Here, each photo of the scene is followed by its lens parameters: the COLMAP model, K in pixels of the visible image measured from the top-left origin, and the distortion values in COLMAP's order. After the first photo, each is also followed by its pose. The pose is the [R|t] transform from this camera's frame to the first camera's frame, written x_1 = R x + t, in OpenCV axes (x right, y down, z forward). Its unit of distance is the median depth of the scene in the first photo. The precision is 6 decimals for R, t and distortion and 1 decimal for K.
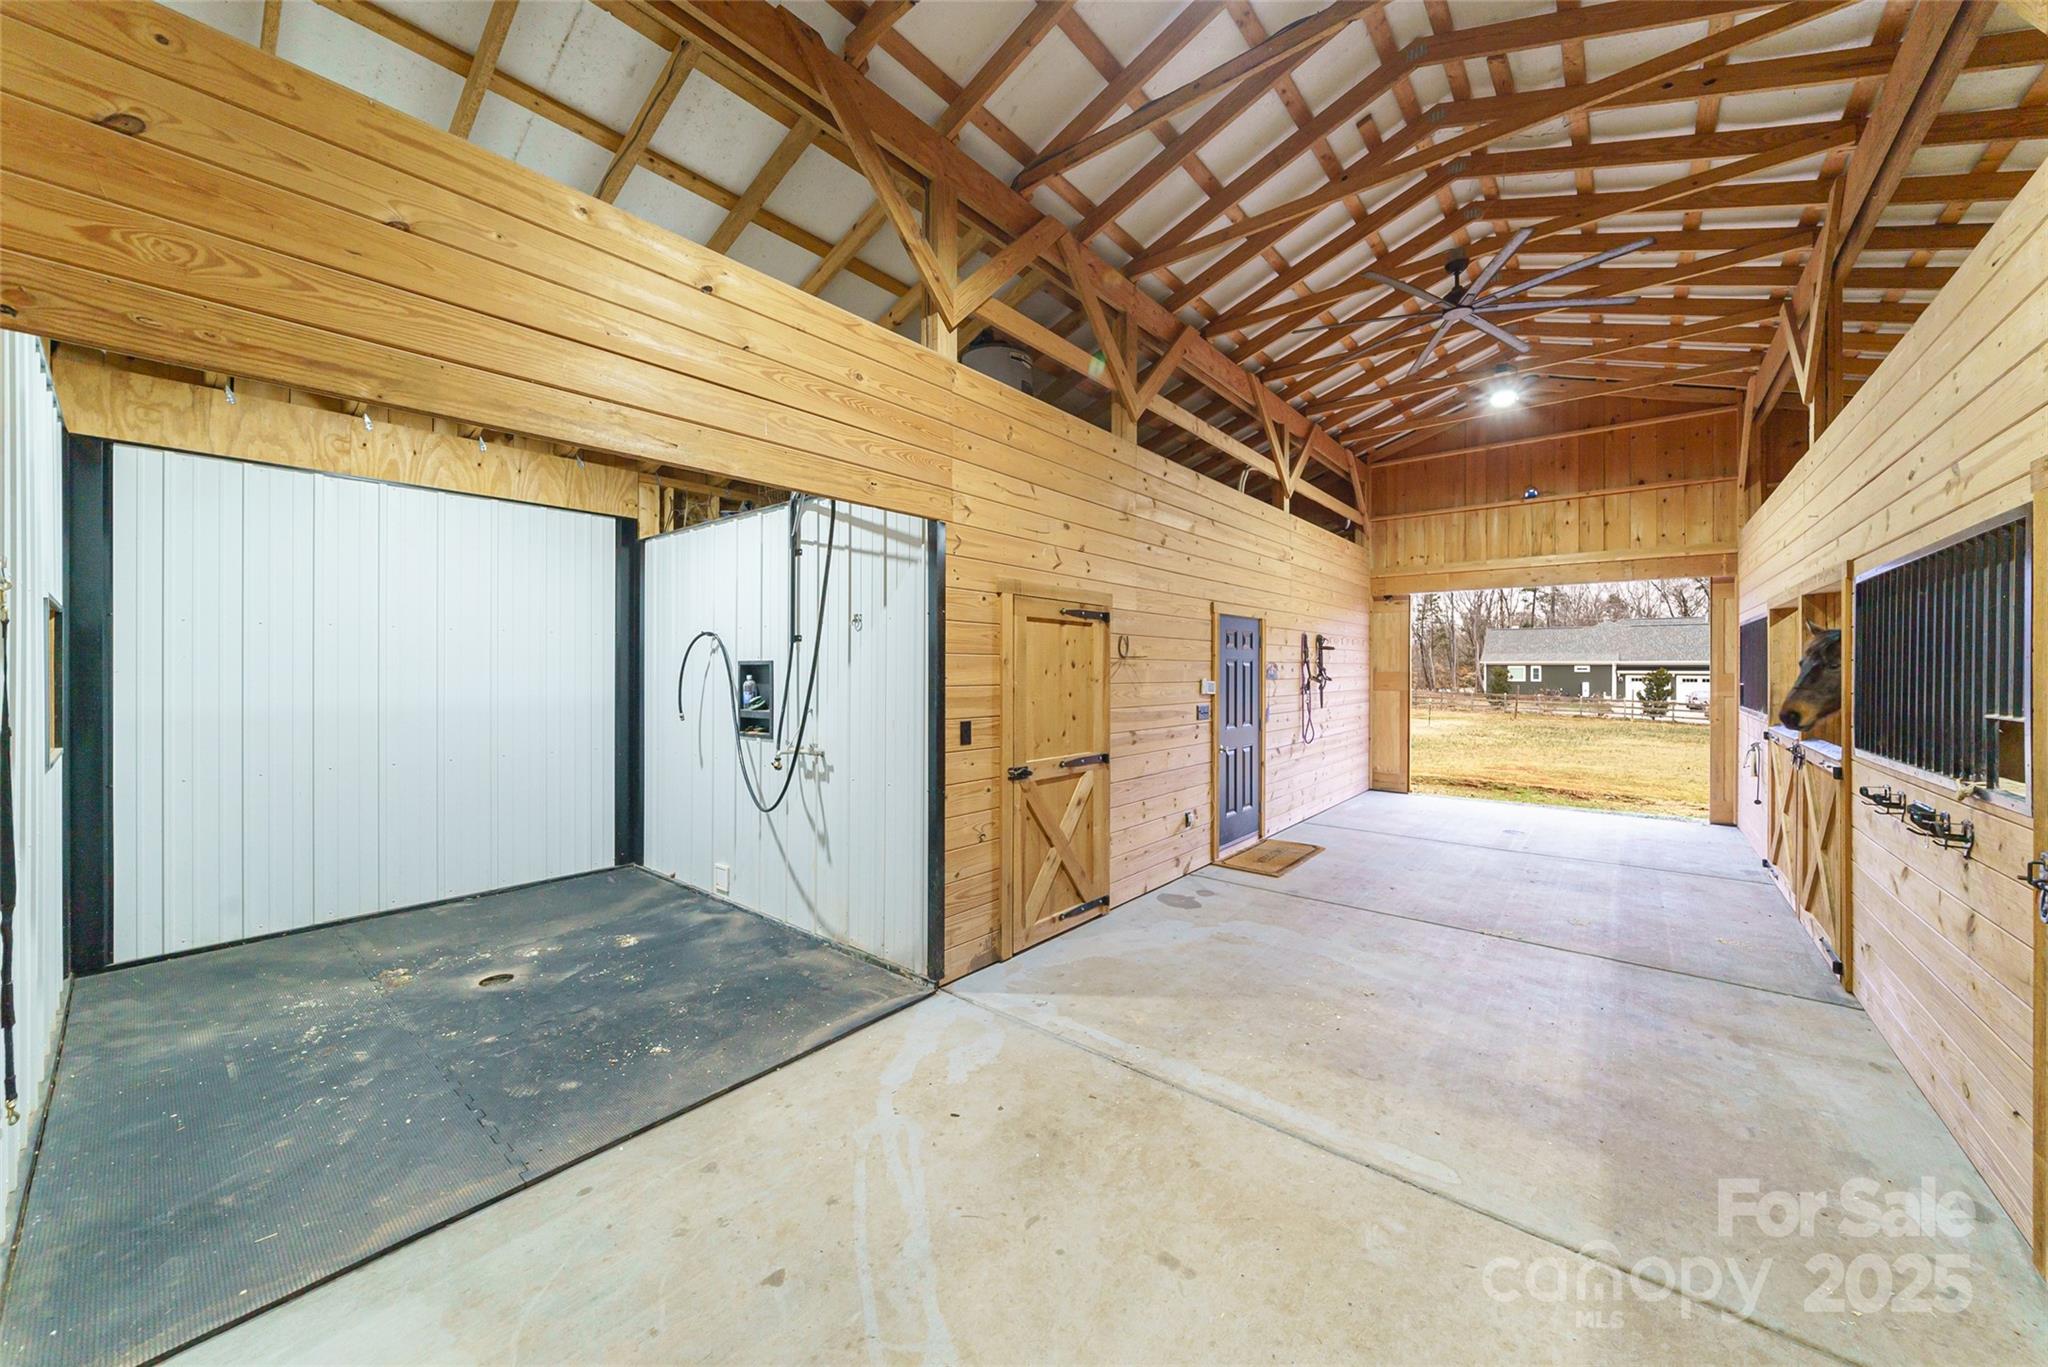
lens RADIAL K [[724.4, 0, 1026.3], [0, 724.4, 670.7], [0, 0, 1]] dist [-0.014208, -0.000001]
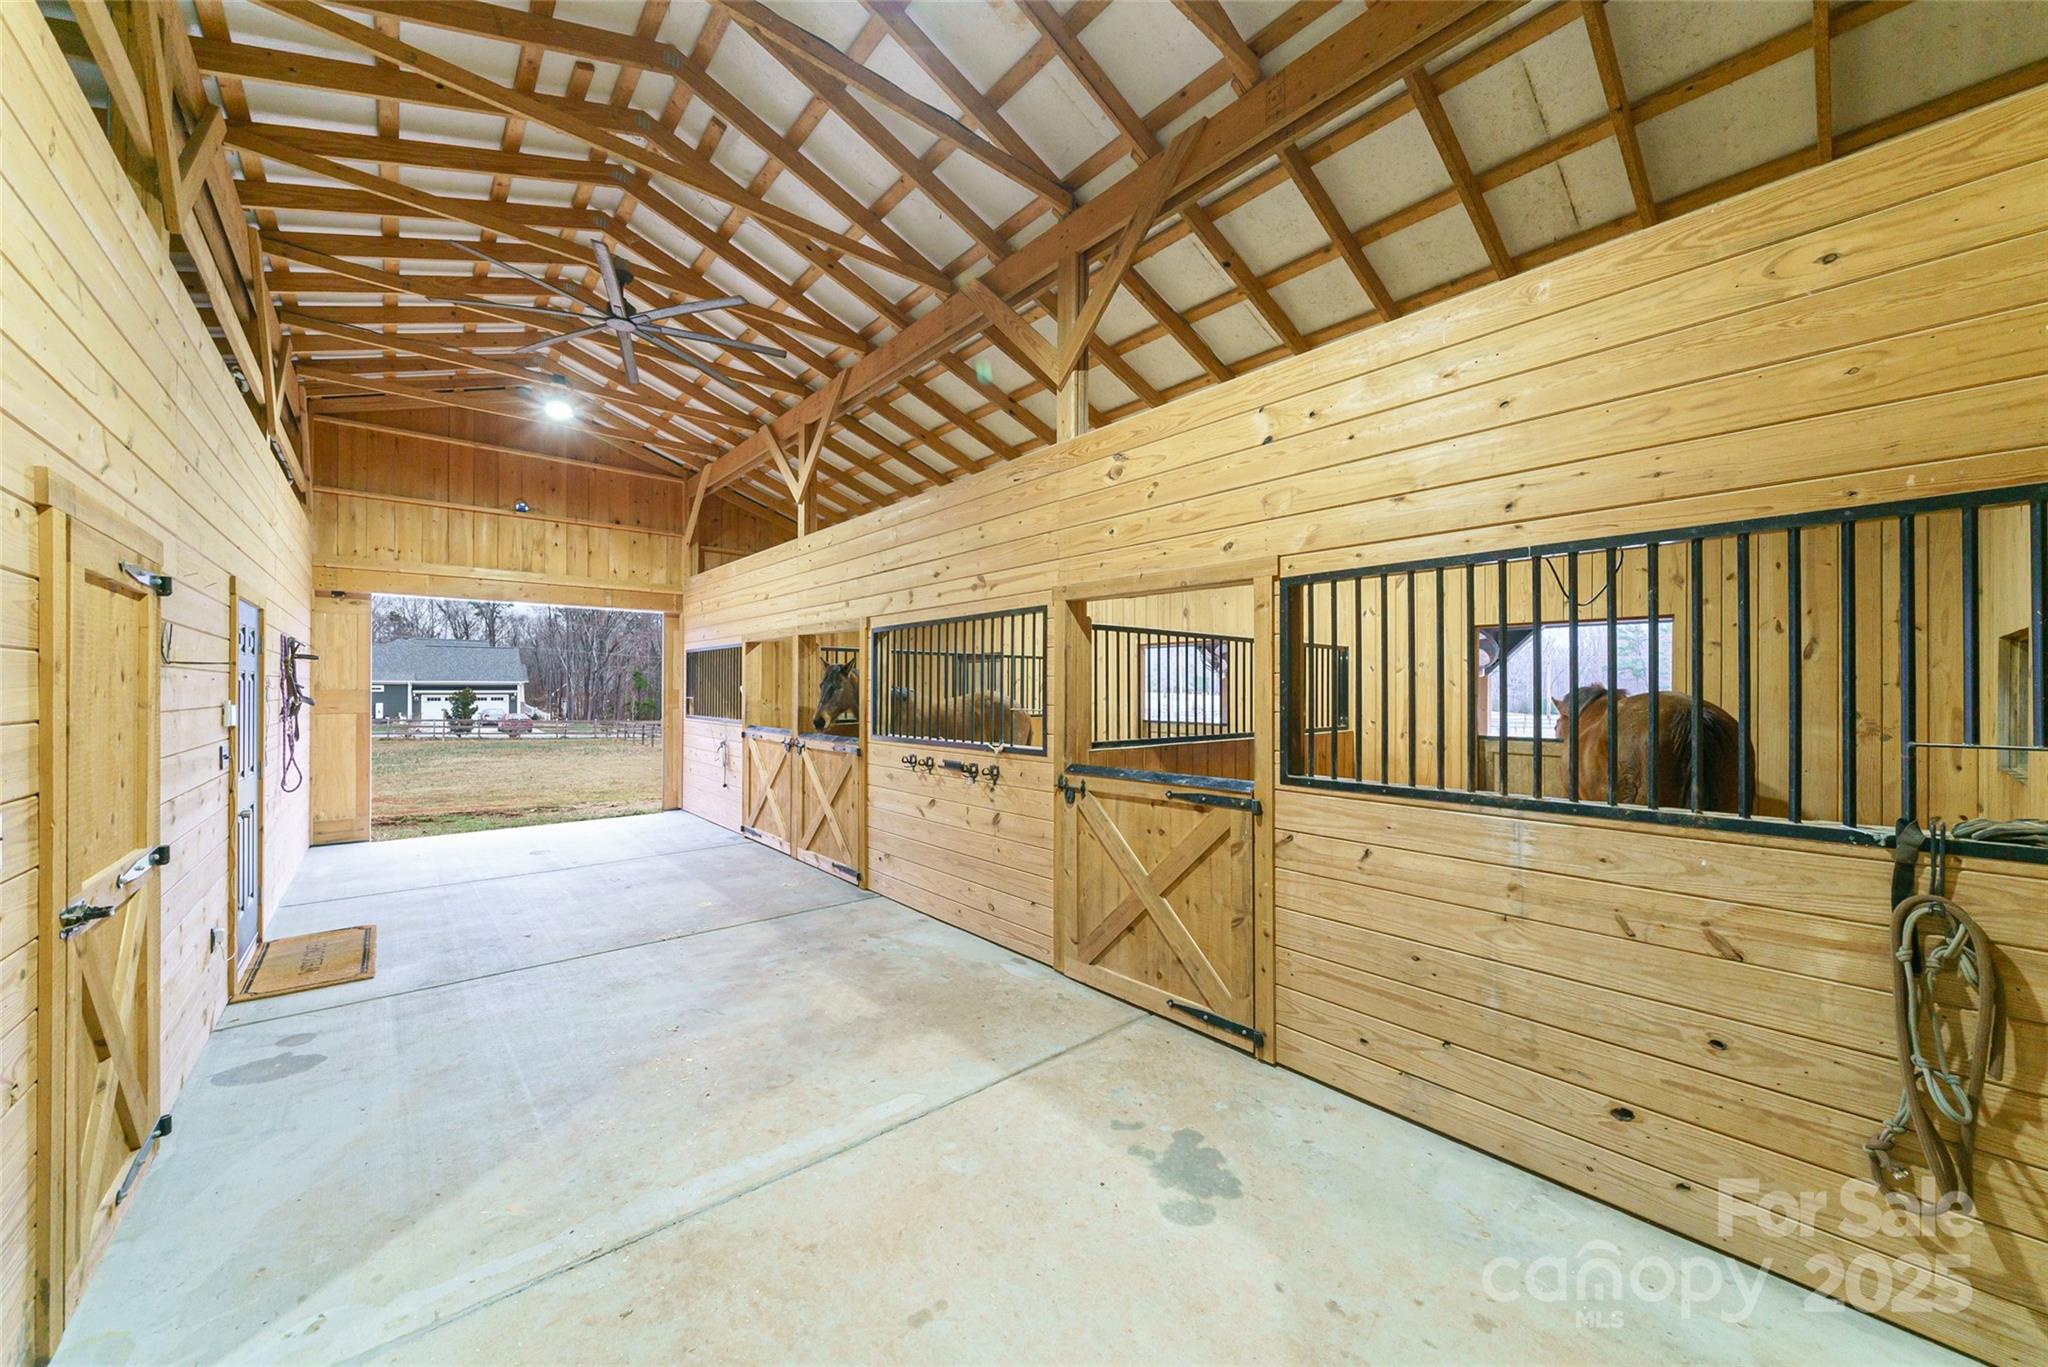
lens RADIAL K [[732.7, 0, 1024.0], [0, 732.7, 683.5], [0, 0, 1]] dist [-0.015279, 0.000079]
pose [[0.163014, 0.003211, 0.986618, -0.273175], [0.006354, 0.999971, -0.004305, 0.004264], [-0.986603, 0.006971, 0.162989, 0.277181]]
